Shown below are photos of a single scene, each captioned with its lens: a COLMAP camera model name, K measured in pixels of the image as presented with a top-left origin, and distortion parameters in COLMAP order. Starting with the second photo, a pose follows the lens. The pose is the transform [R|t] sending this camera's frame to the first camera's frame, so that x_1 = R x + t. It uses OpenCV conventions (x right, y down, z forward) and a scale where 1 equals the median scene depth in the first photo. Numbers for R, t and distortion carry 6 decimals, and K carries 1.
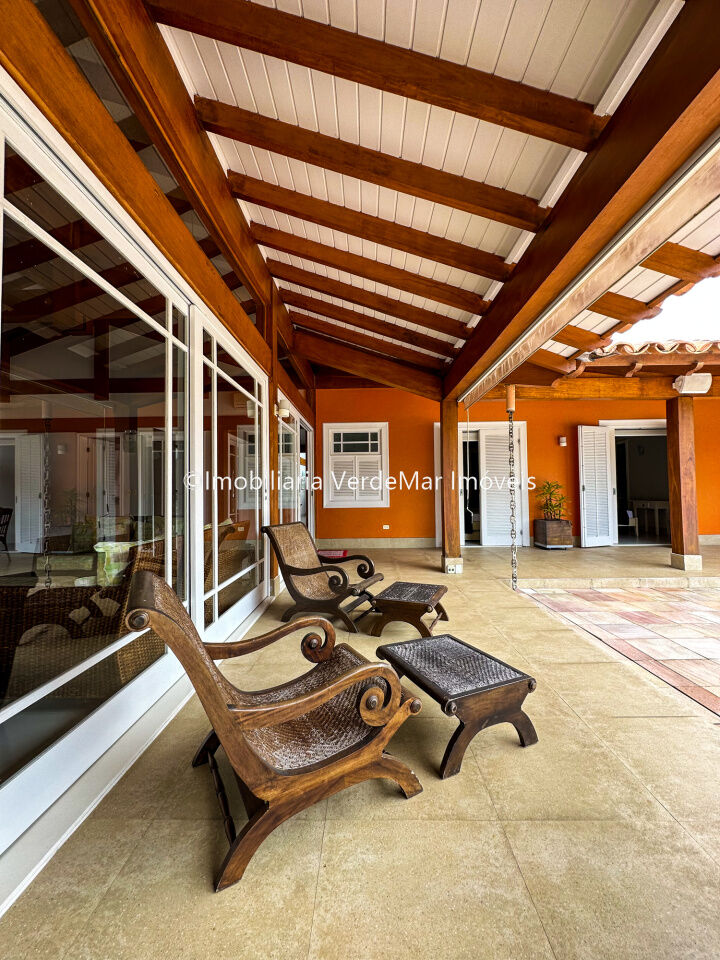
lens RADIAL K [[382.5, 0, 354.3], [0, 382.5, 485.3], [0, 0, 1]] dist [-0.000716, 0.000830]
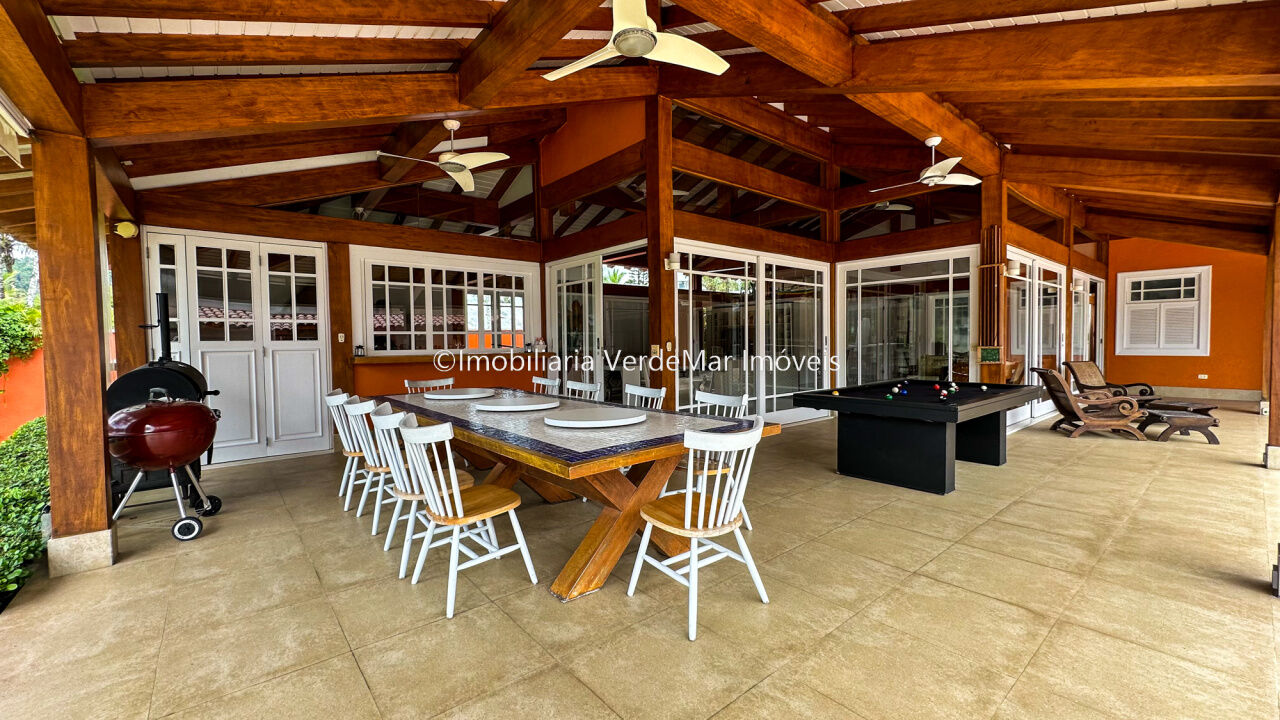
lens RADIAL K [[510.1, 0, 644.3], [0, 510.1, 355.5], [0, 0, 1]] dist [-0.000617, 0.000792]
pose [[0.668251, 0.027184, -0.743439, 0.095472], [0.016419, 0.998550, 0.051270, -0.031855], [0.743755, -0.046468, 0.666835, -0.893373]]
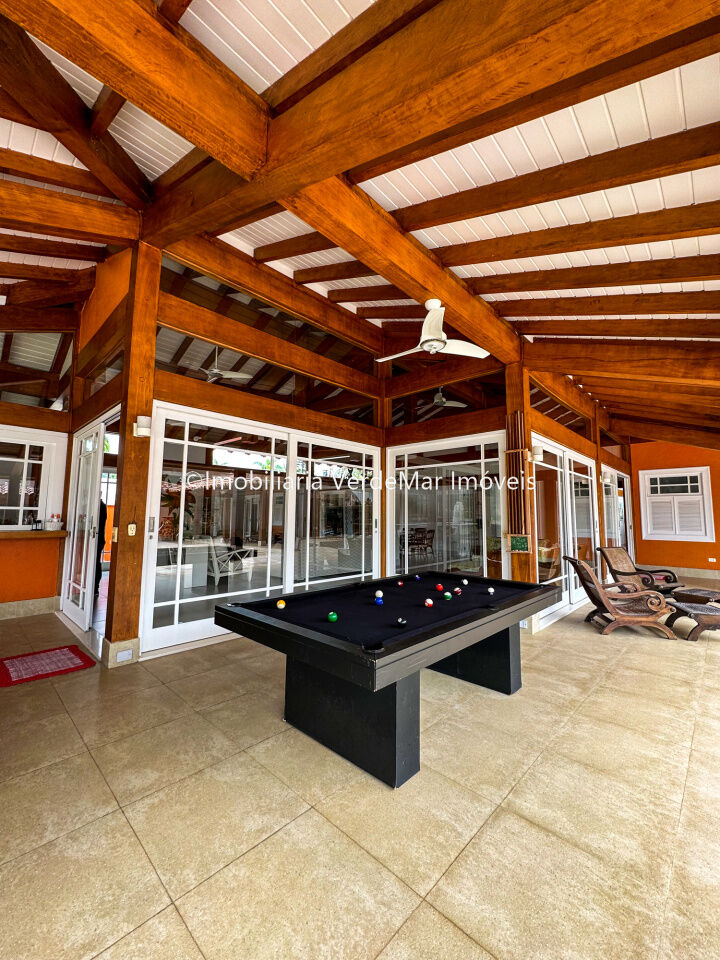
lens RADIAL K [[382.5, 0, 360.6], [0, 382.5, 477.0], [0, 0, 1]] dist [-0.000716, 0.000830]
pose [[0.745882, -0.047223, -0.664402, 0.069657], [-0.008927, 0.996685, -0.080863, -0.033317], [0.666018, 0.066245, 0.742988, -0.533043]]
